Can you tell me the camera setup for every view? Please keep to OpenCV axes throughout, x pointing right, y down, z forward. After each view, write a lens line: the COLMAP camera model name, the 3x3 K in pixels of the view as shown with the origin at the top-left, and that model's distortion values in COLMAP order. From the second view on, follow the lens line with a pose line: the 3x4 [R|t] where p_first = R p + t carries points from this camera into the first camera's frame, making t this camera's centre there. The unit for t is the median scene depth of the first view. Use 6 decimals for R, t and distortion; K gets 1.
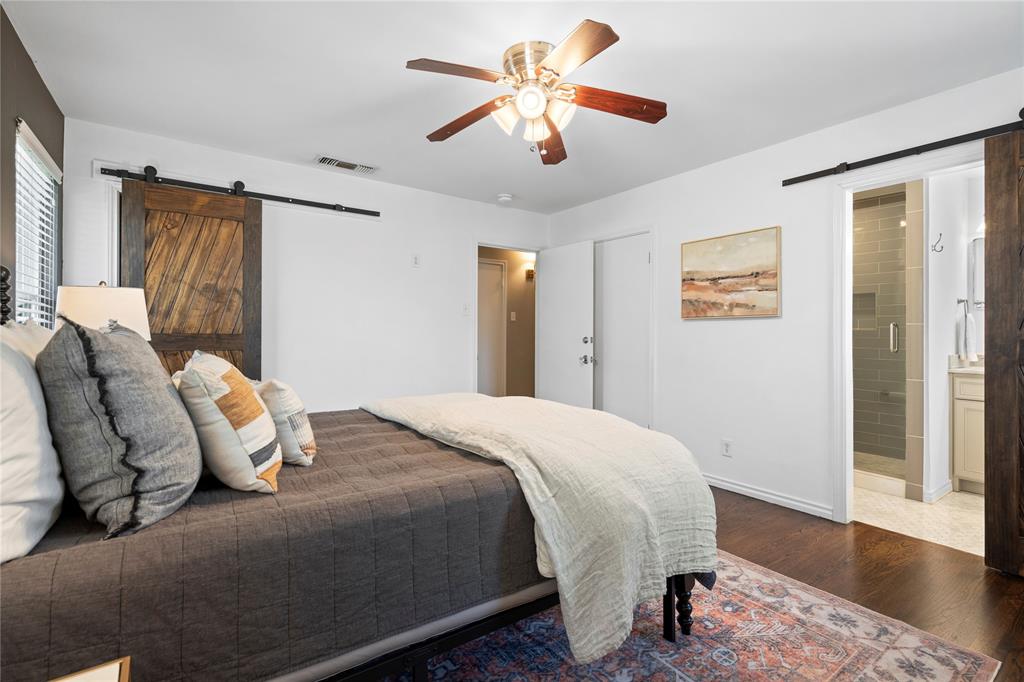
lens RADIAL K [[469.9, 0, 521.9], [0, 469.9, 335.6], [0, 0, 1]] dist [-0.004098, -0.000421]
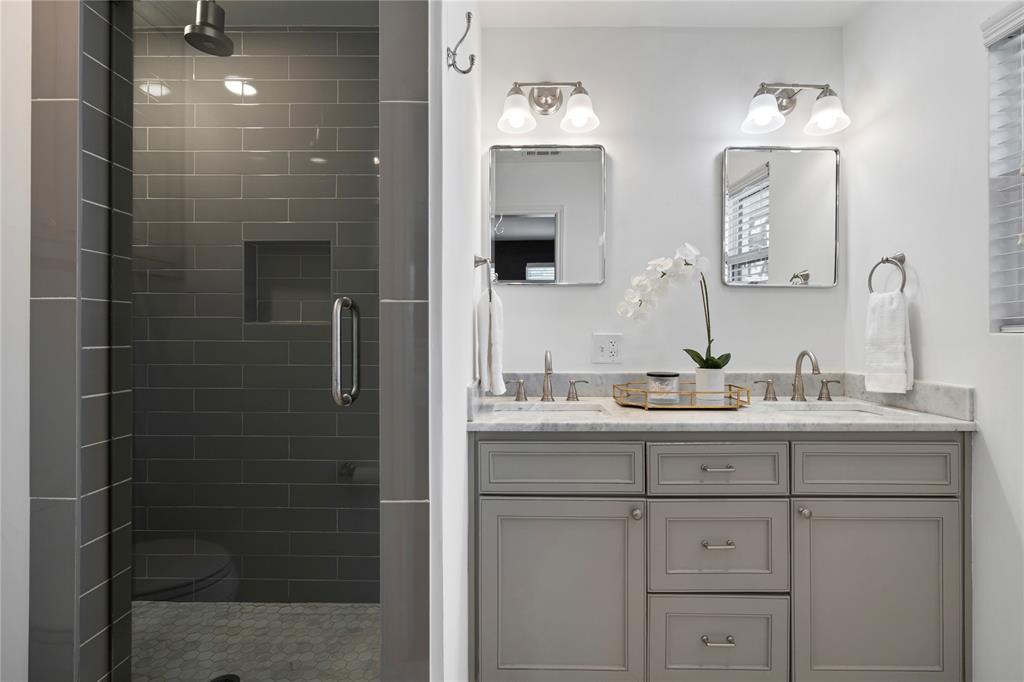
lens RADIAL K [[469.9, 0, 514.6], [0, 469.9, 333.2], [0, 0, 1]] dist [-0.004098, -0.000421]
pose [[0.569537, -0.004912, 0.821951, 0.613256], [-0.000626, 0.999979, 0.006410, -0.006931], [-0.821966, -0.004165, 0.569522, 0.747369]]
